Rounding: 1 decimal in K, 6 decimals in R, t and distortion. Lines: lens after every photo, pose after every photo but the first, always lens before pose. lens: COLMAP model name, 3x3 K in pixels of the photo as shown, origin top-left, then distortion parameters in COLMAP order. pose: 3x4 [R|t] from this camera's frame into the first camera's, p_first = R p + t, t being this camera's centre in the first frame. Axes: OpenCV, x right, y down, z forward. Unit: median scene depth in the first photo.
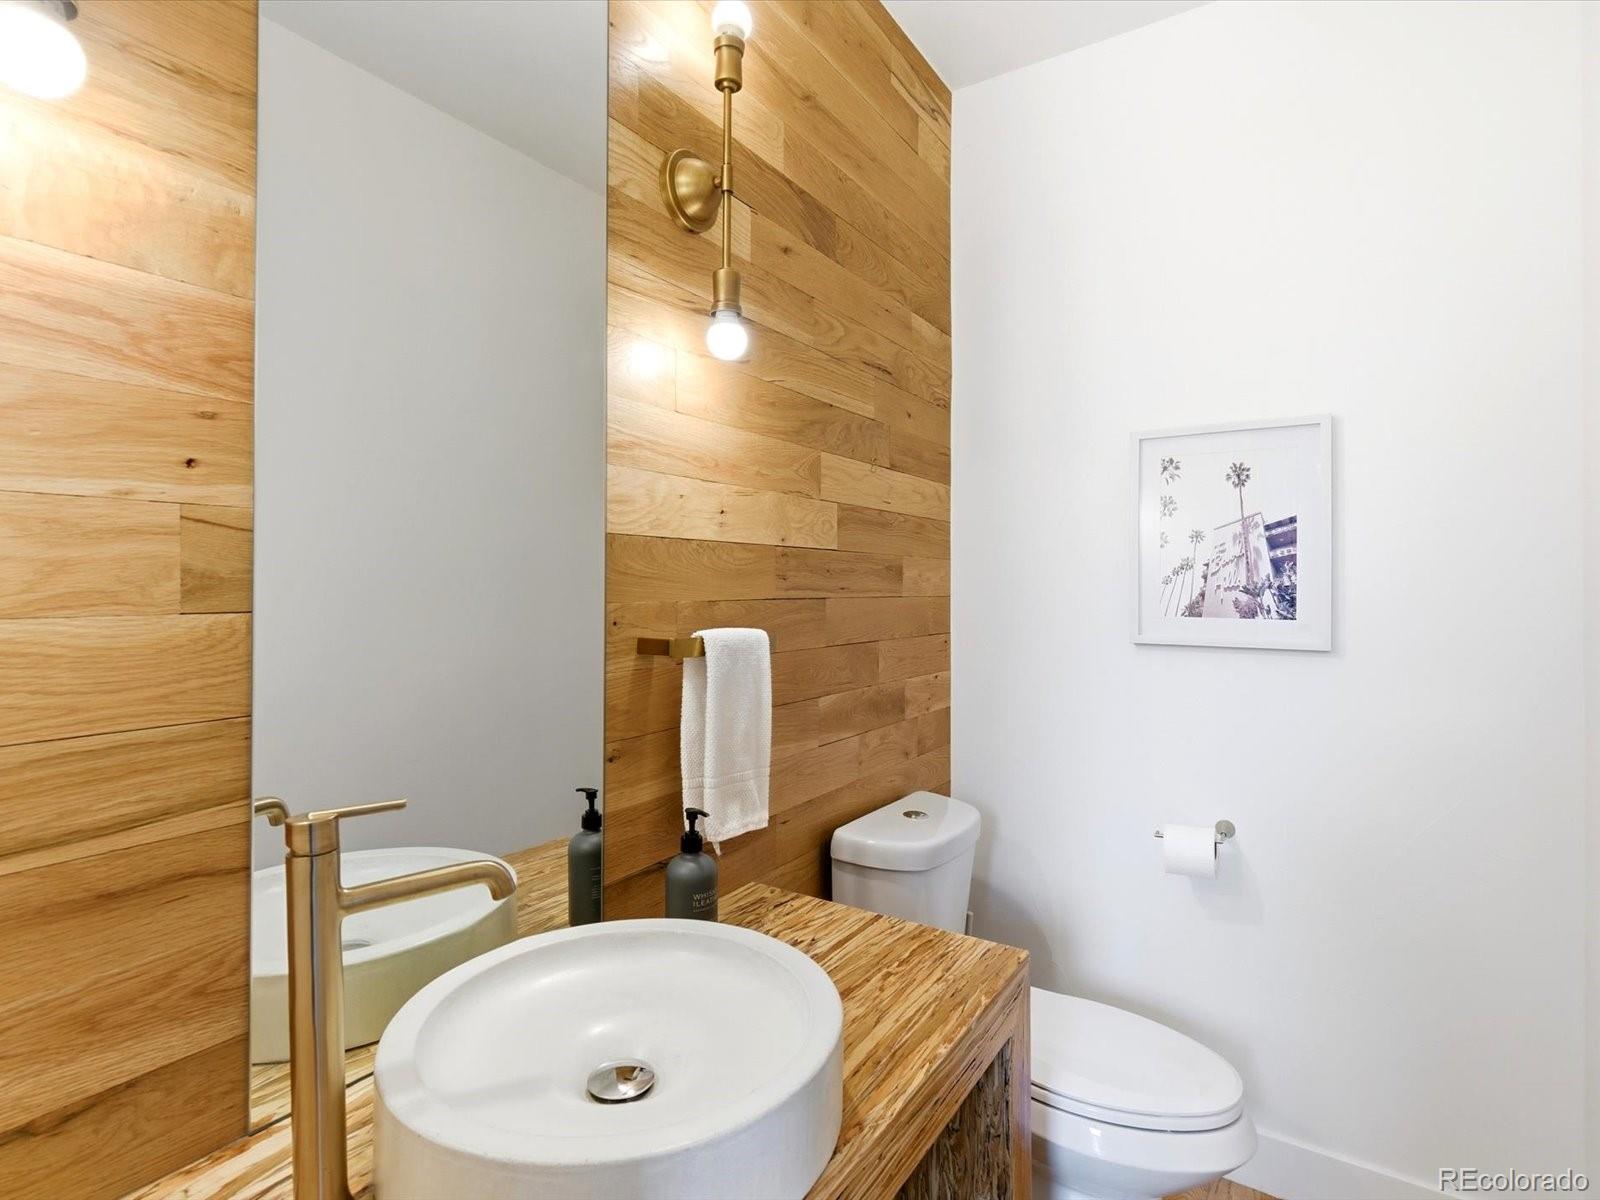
lens RADIAL K [[820.9, 0, 800.0], [0, 820.9, 591.3], [0, 0, 1]] dist [0.003959, -0.004496]
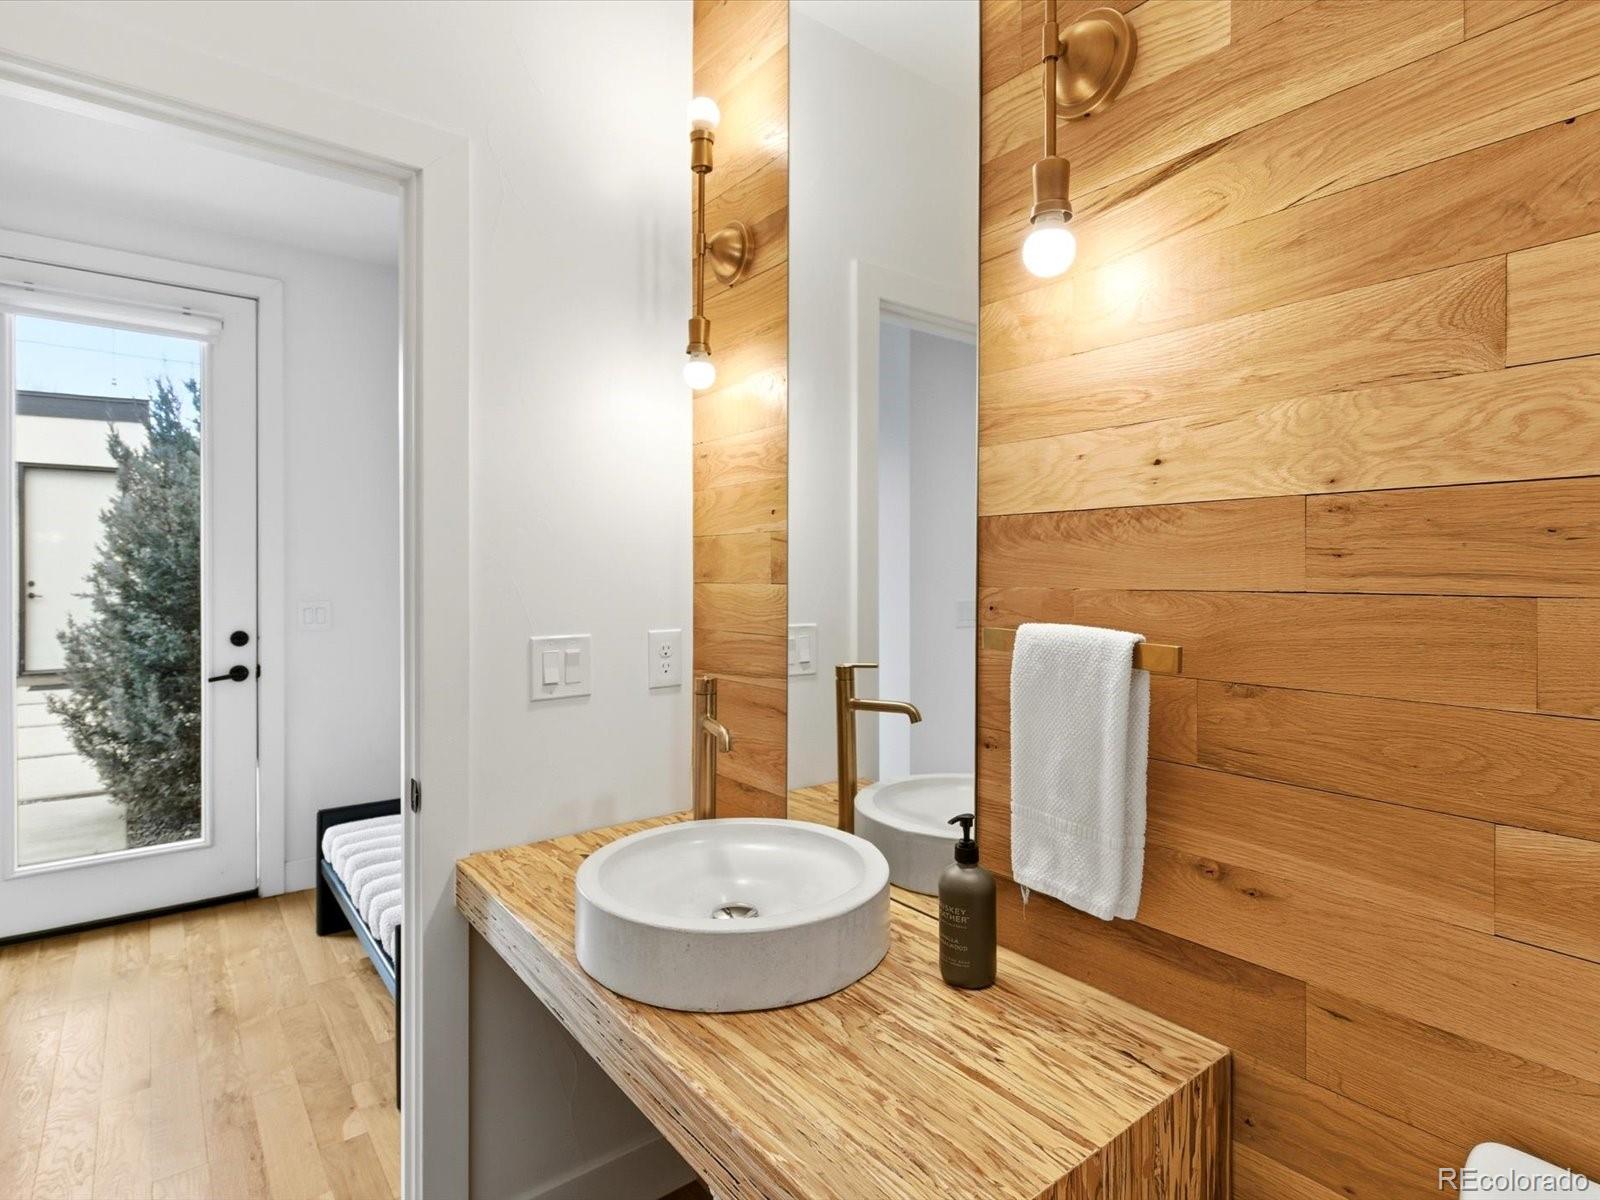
lens RADIAL K [[820.9, 0, 800.3], [0, 820.9, 594.2], [0, 0, 1]] dist [0.003959, -0.004496]
pose [[-0.319899, 0.017784, -0.947285, 0.718046], [-0.013161, 0.999644, 0.023212, 0.002867], [0.947360, 0.019893, -0.319551, 1.019375]]
